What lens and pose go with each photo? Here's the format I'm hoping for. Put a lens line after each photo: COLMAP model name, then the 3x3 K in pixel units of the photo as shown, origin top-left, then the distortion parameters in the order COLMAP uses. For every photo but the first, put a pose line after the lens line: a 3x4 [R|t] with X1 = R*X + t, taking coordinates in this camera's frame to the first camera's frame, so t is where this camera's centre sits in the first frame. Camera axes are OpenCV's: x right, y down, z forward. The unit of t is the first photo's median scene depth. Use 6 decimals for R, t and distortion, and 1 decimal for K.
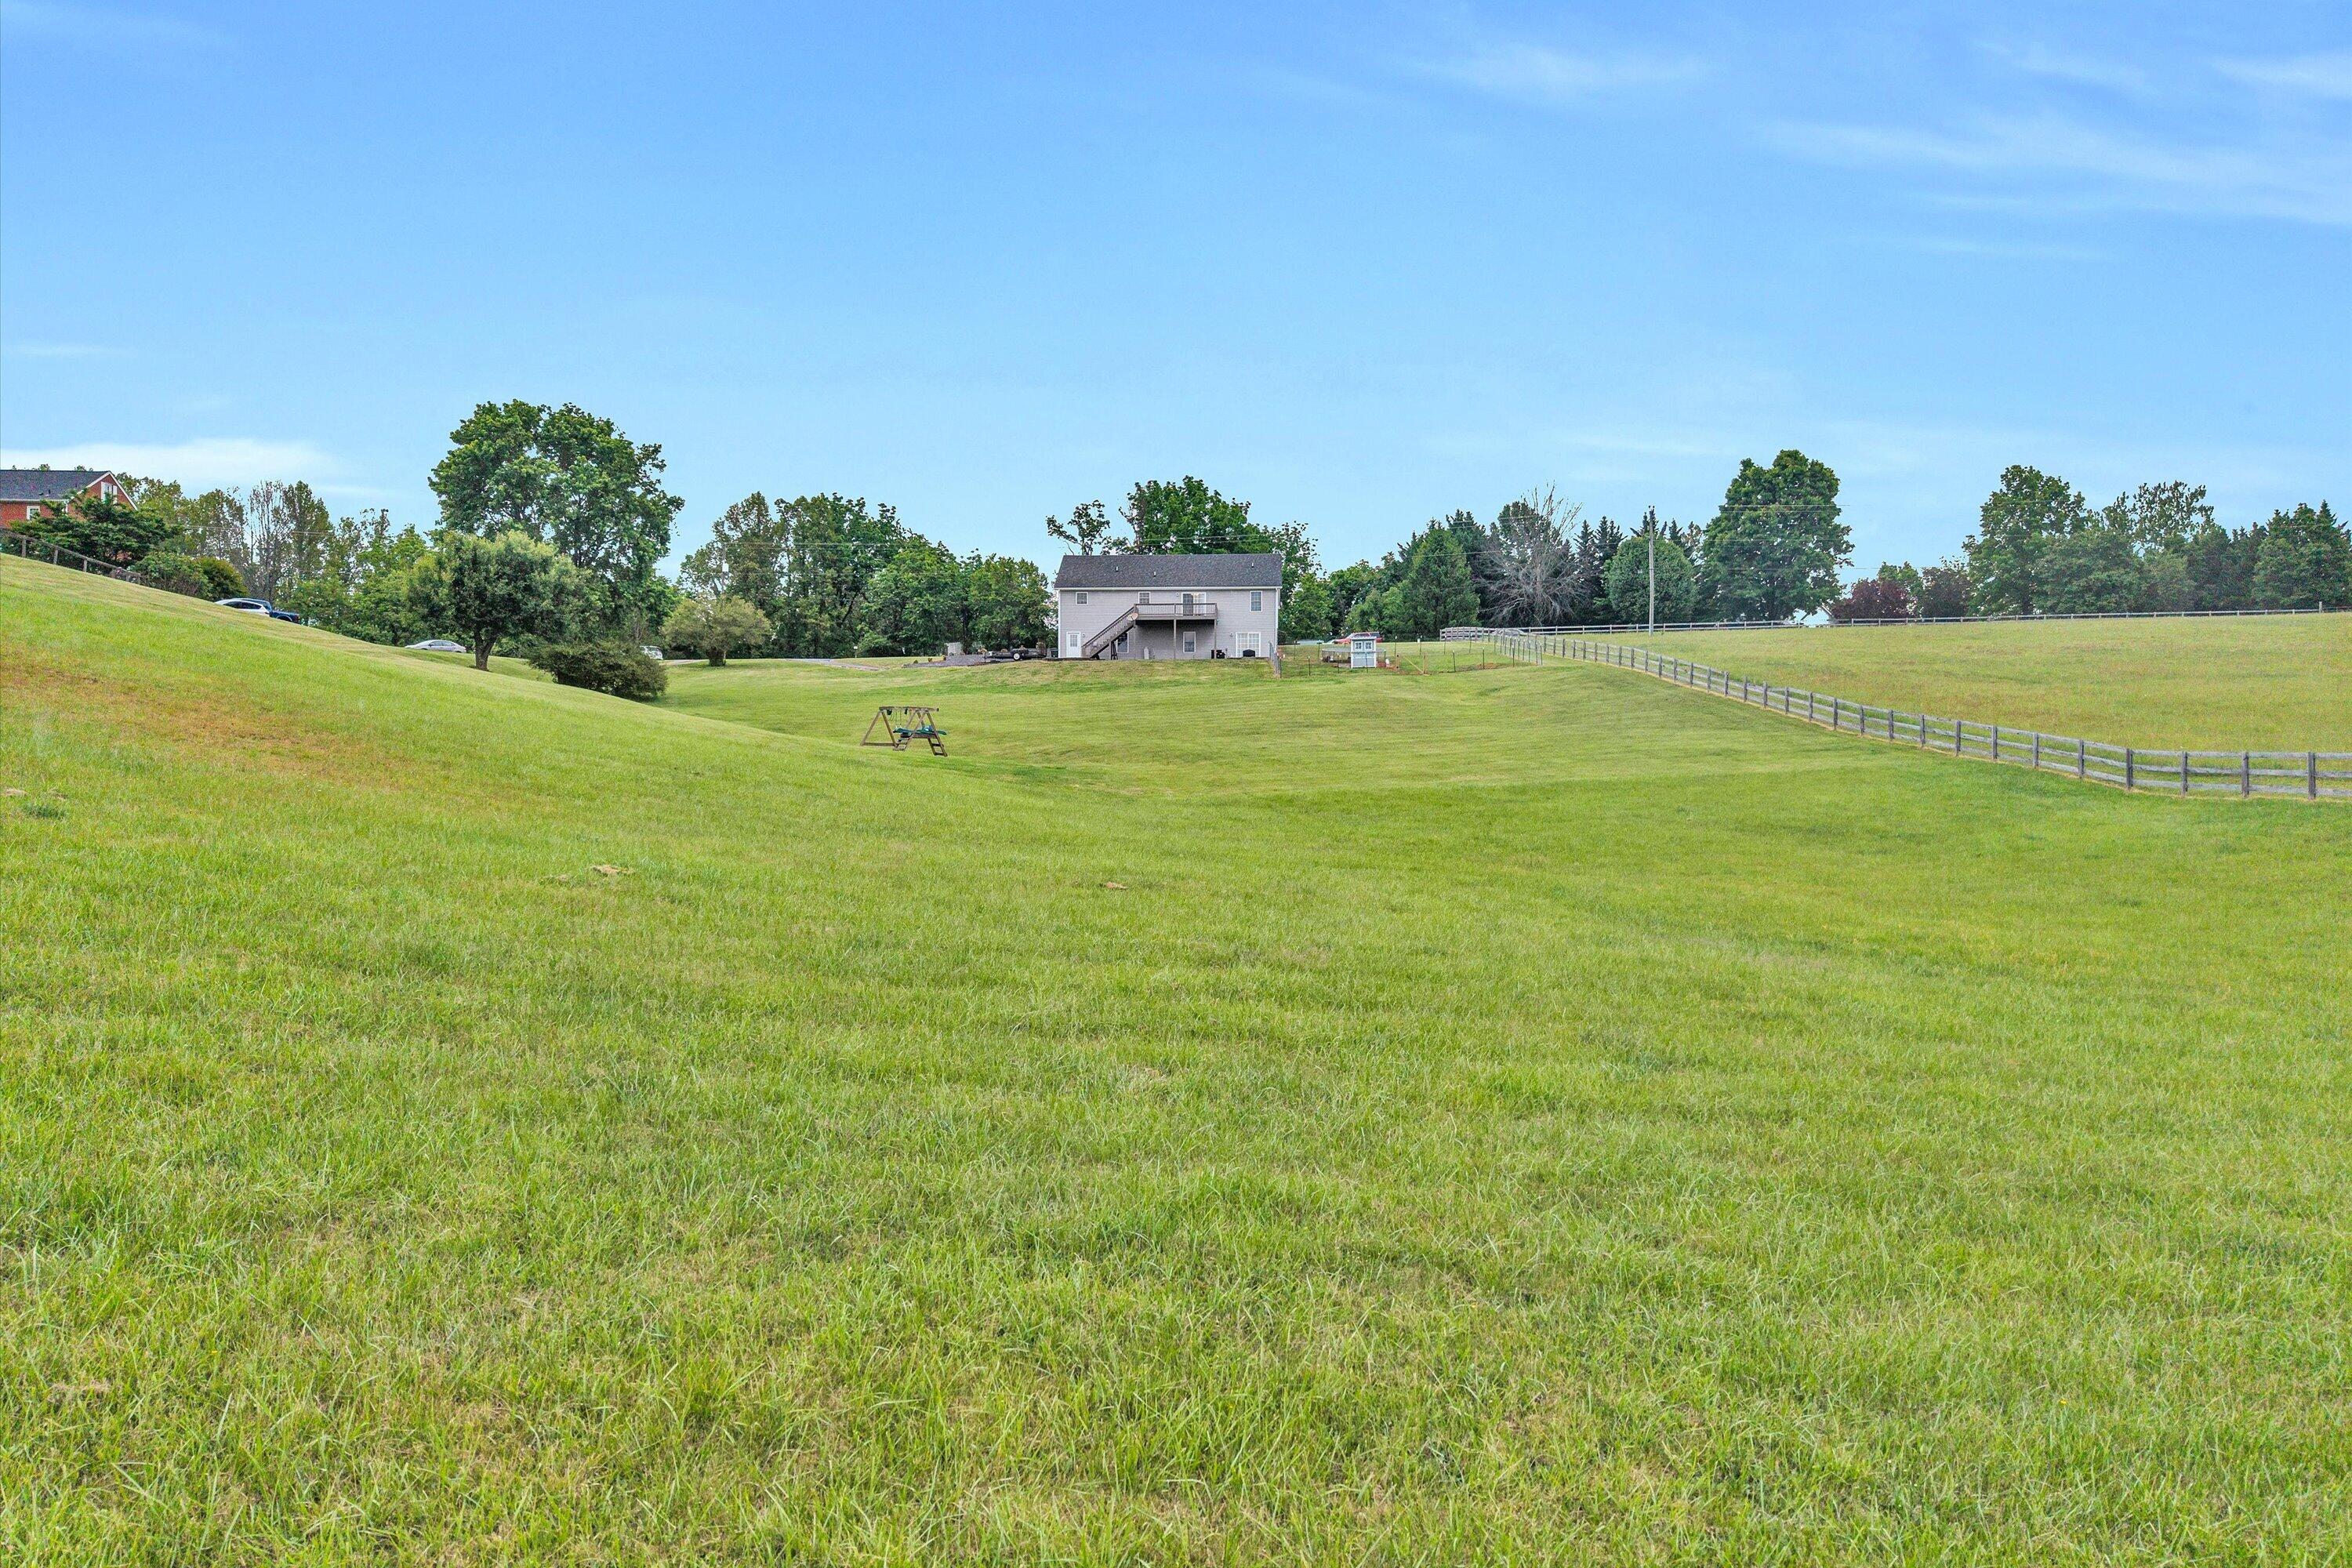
lens RADIAL K [[1535.4, 0, 1165.5], [0, 1535.4, 787.3], [0, 0, 1]] dist [-0.010518, -0.001884]
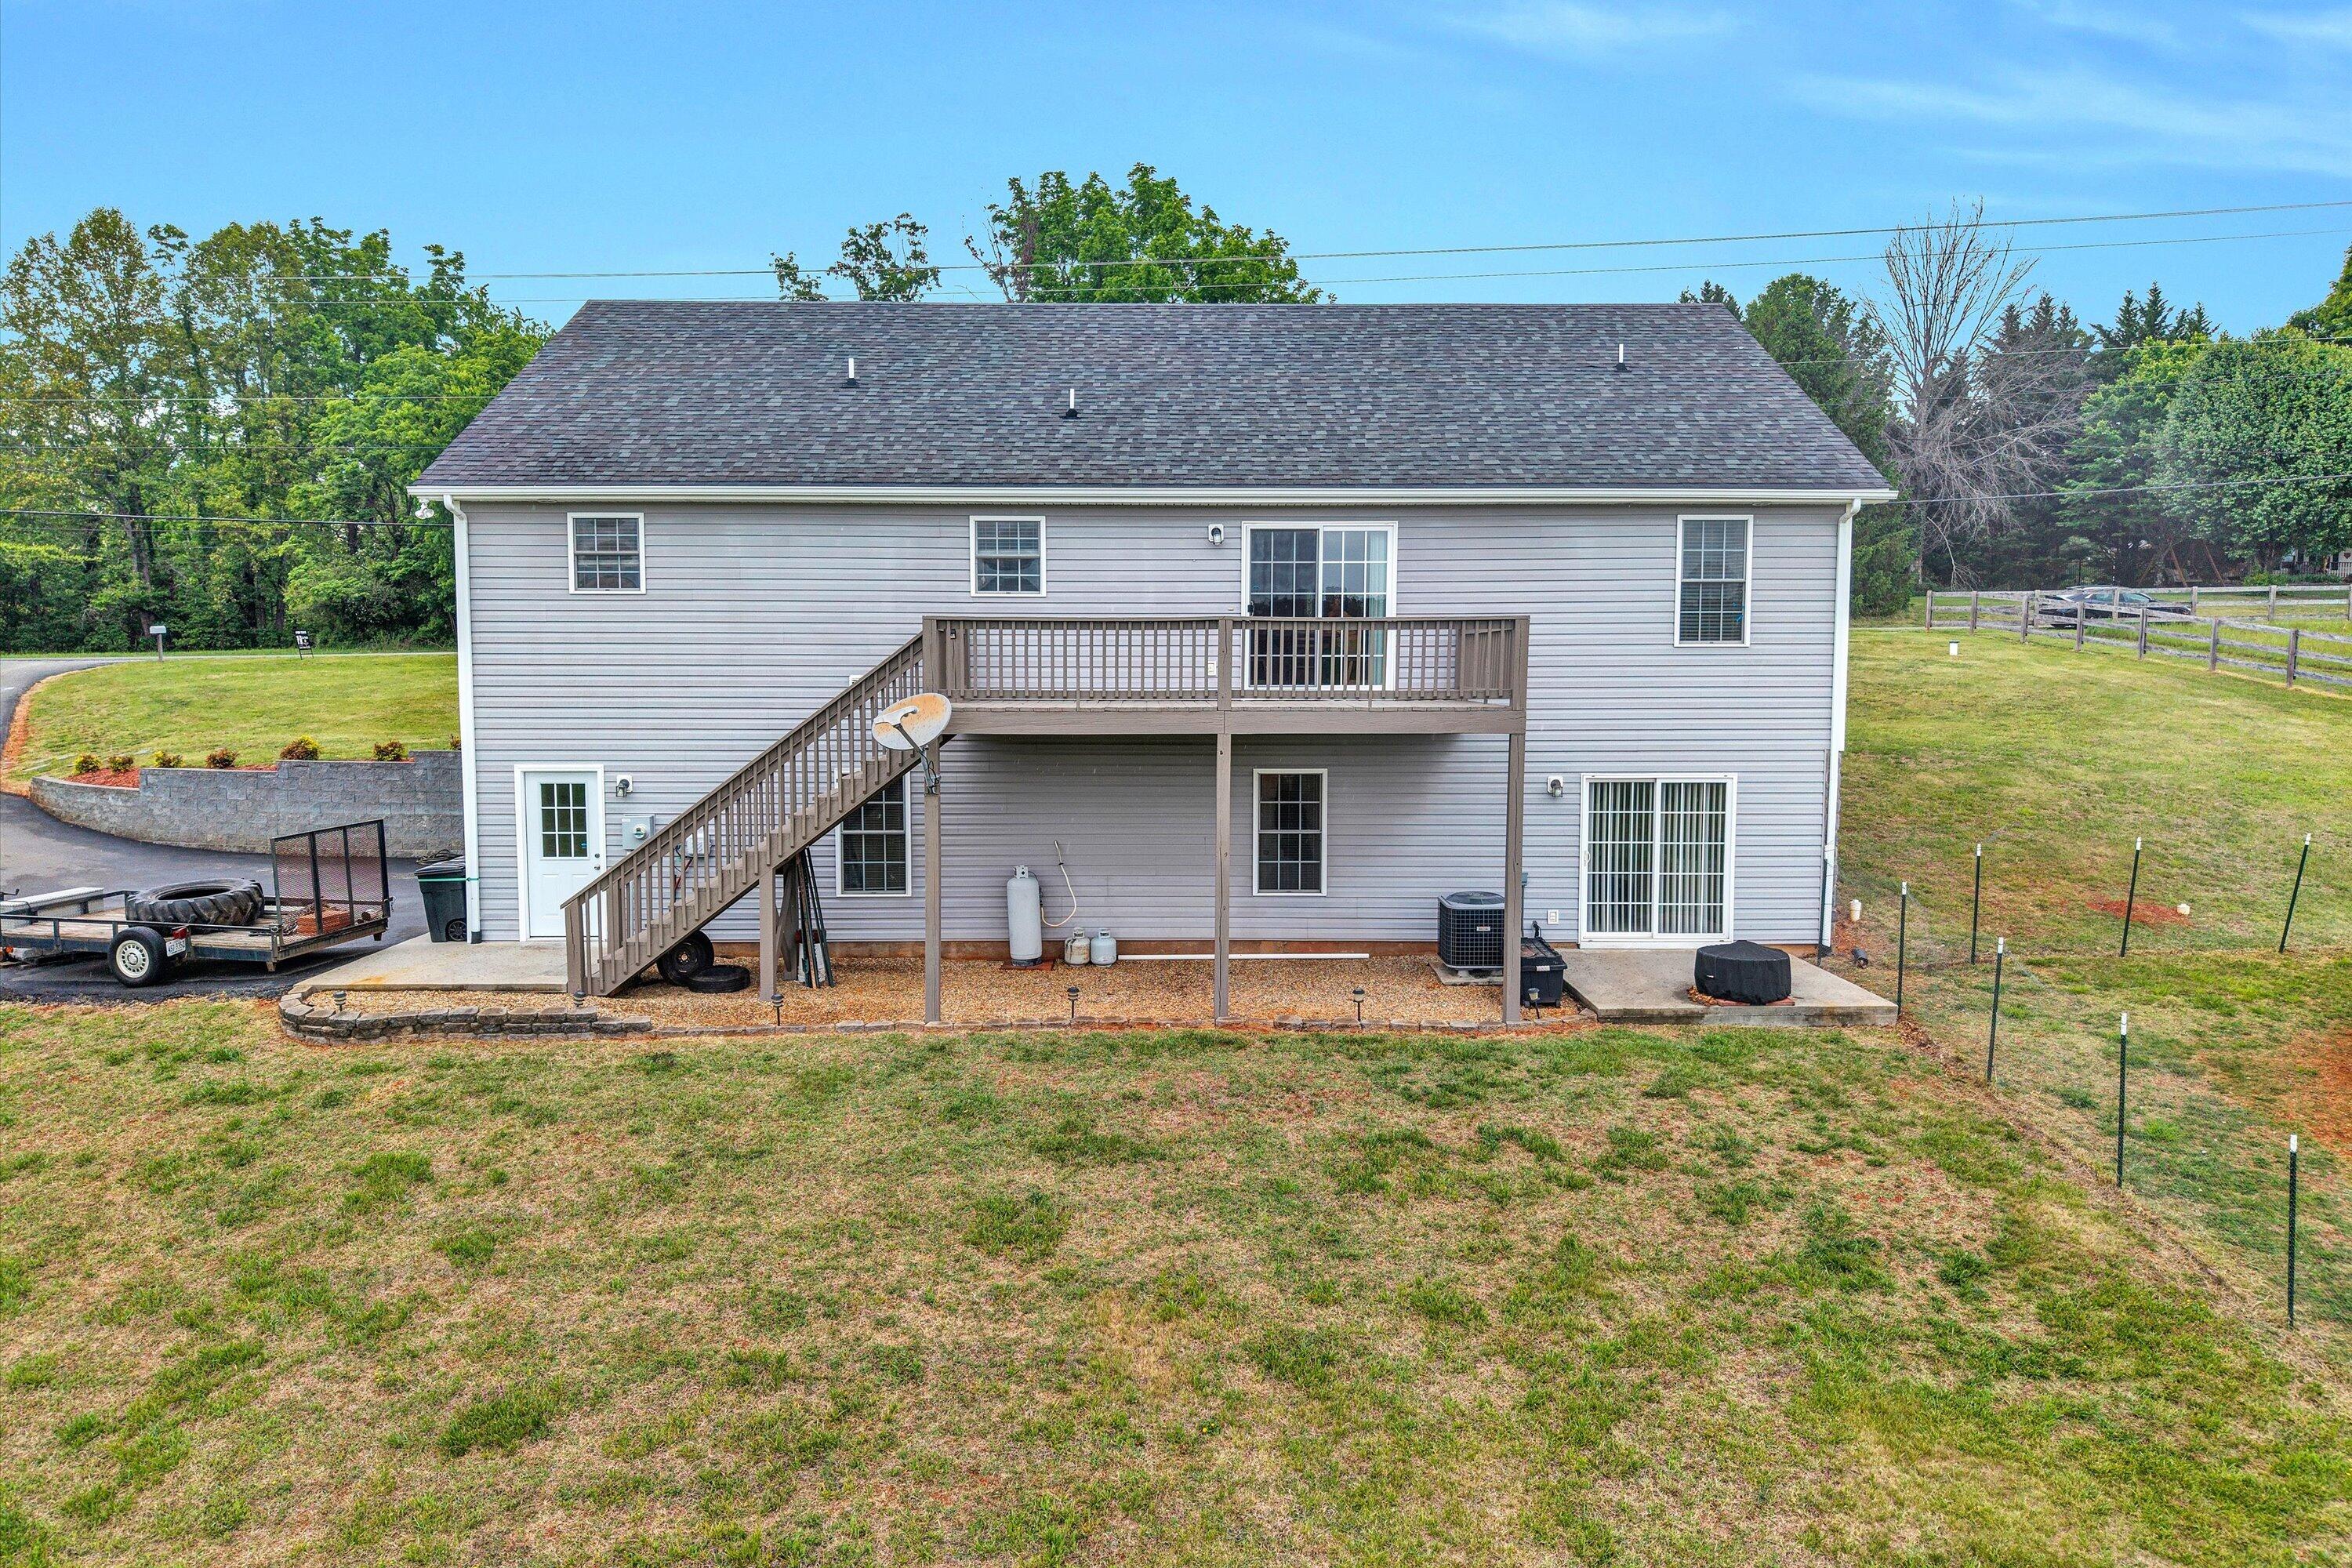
lens RADIAL K [[1535.4, 0, 1165.5], [0, 1535.4, 787.3], [0, 0, 1]] dist [-0.010518, -0.001884]
pose [[0.997873, -0.008346, 0.064644, -0.006203], [0.001954, 0.995154, 0.098312, -0.080915], [-0.065151, -0.097977, 0.993054, 0.591687]]
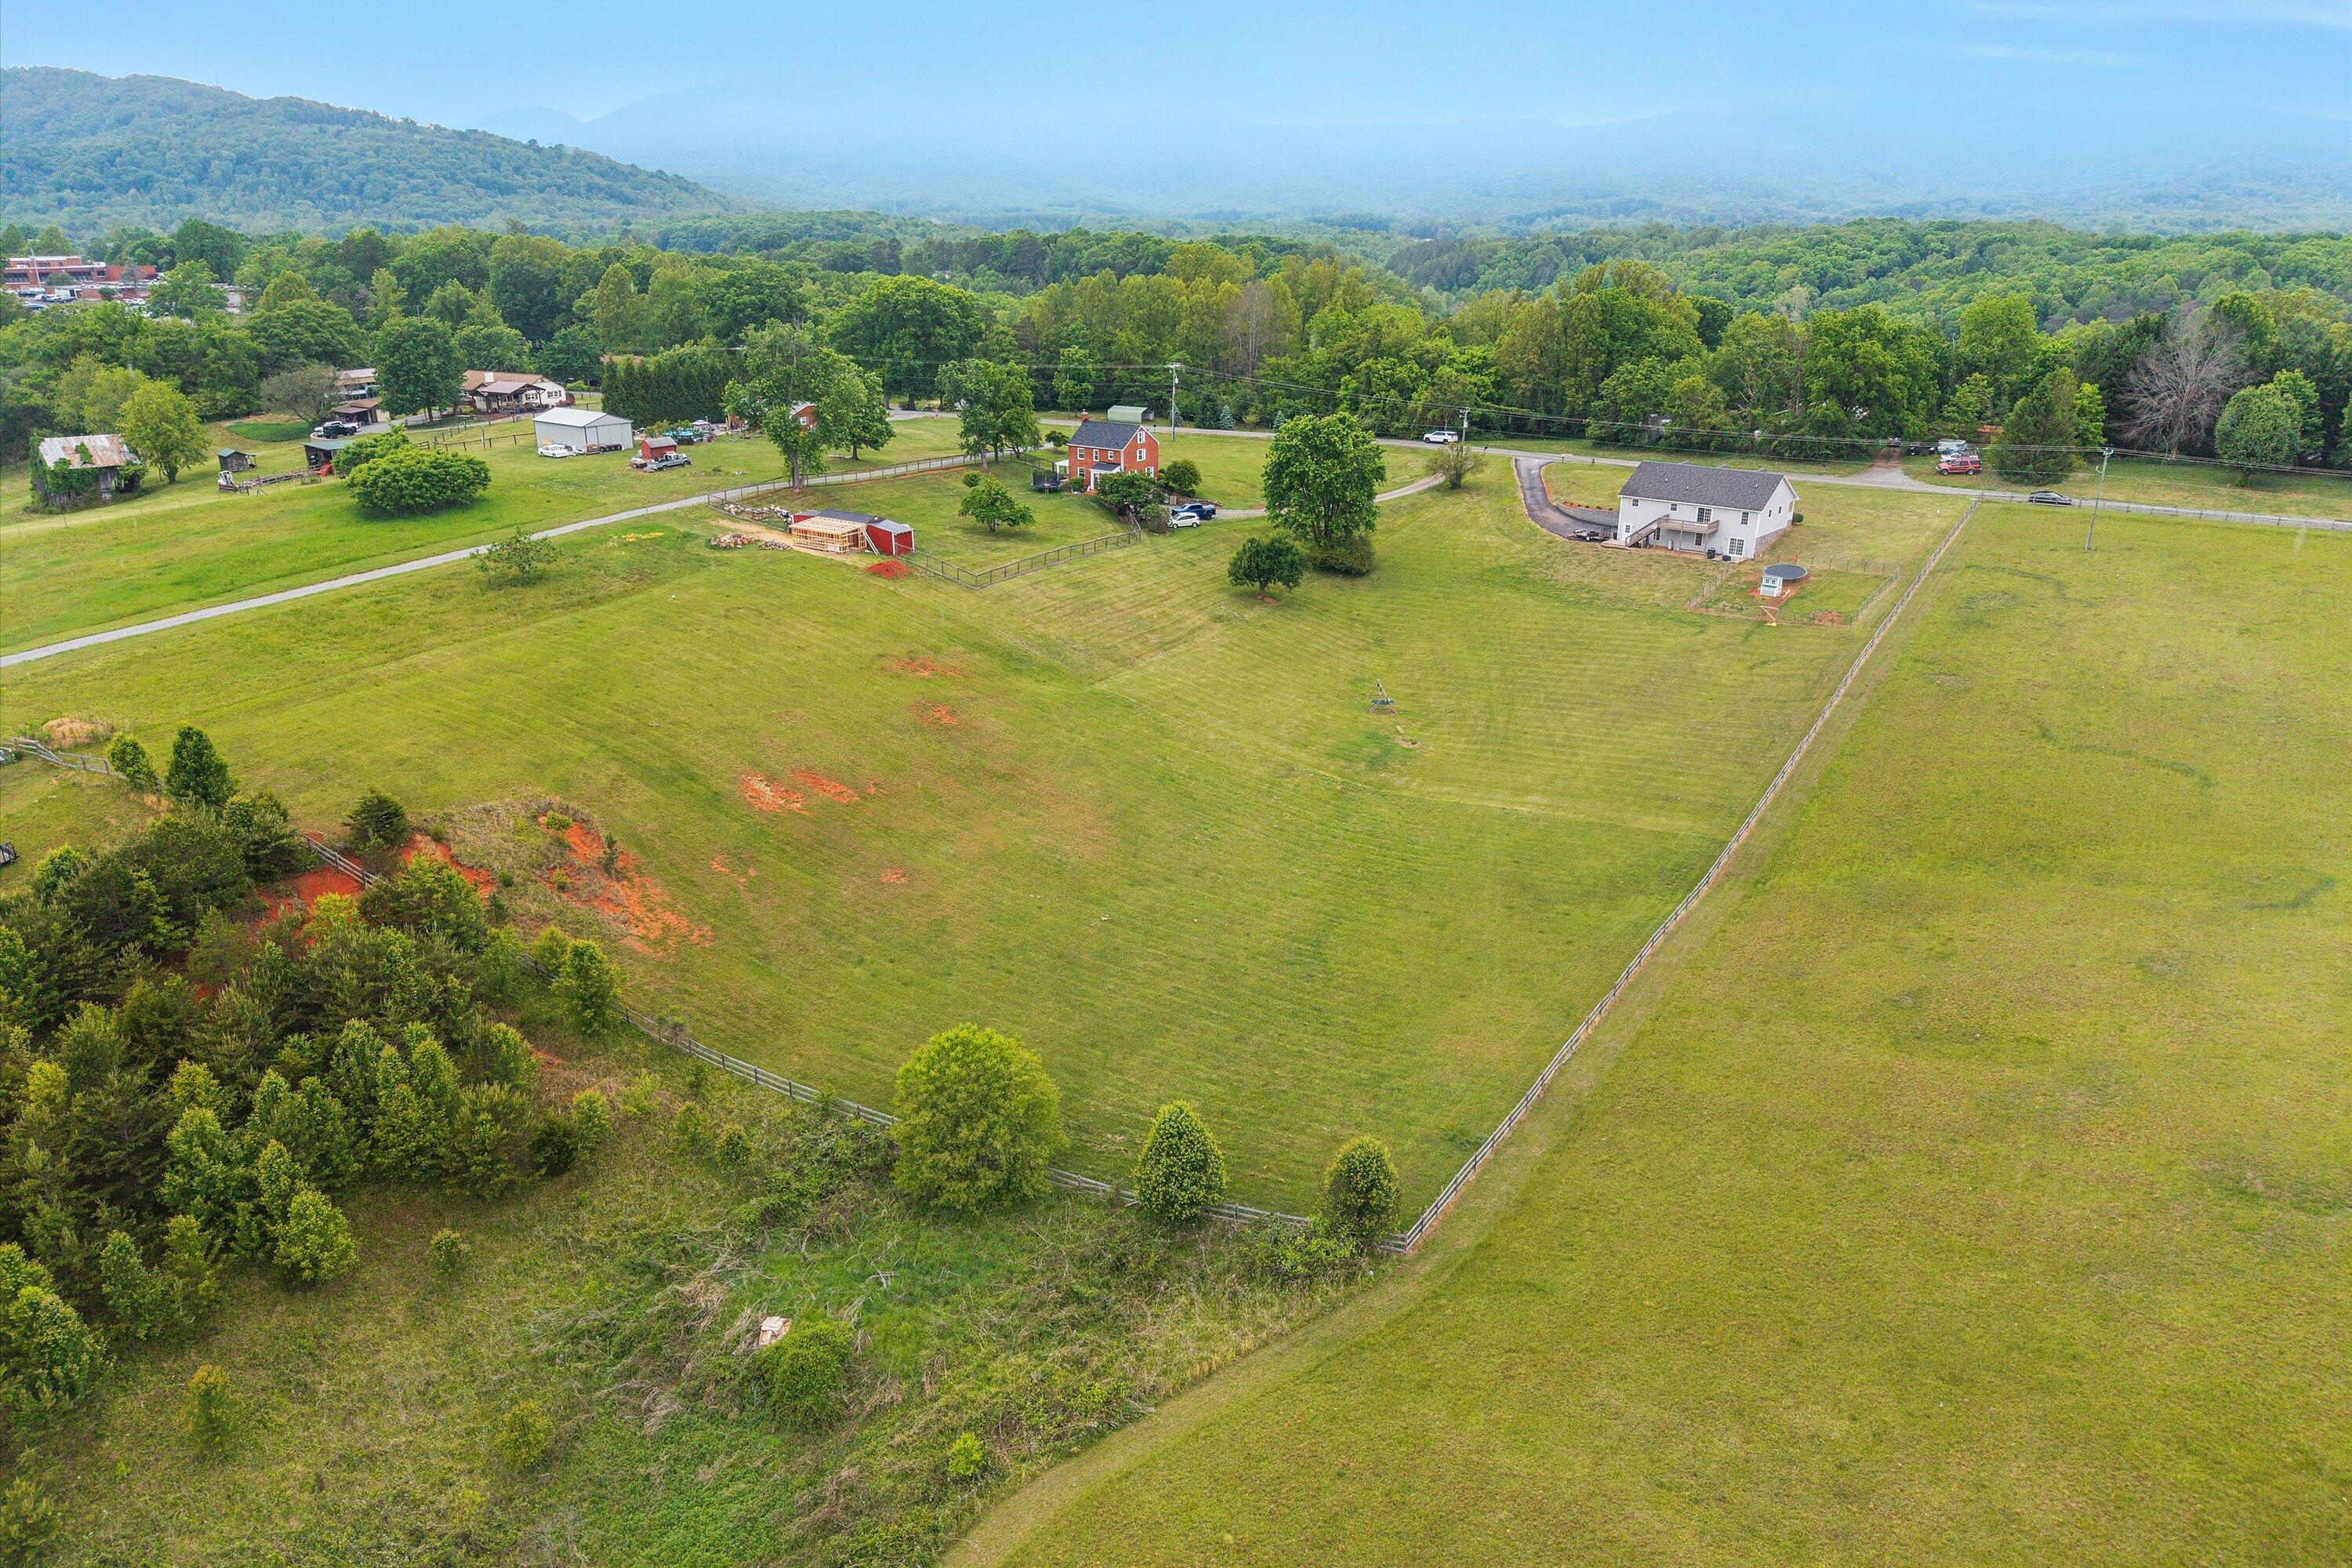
lens RADIAL K [[1535.4, 0, 1165.5], [0, 1535.4, 787.3], [0, 0, 1]] dist [-0.010518, -0.001884]
pose [[0.791602, 0.208341, -0.574422, 0.366060], [0.012767, 0.934232, 0.356437, -0.291024], [0.610904, -0.289490, 0.736880, -0.363474]]
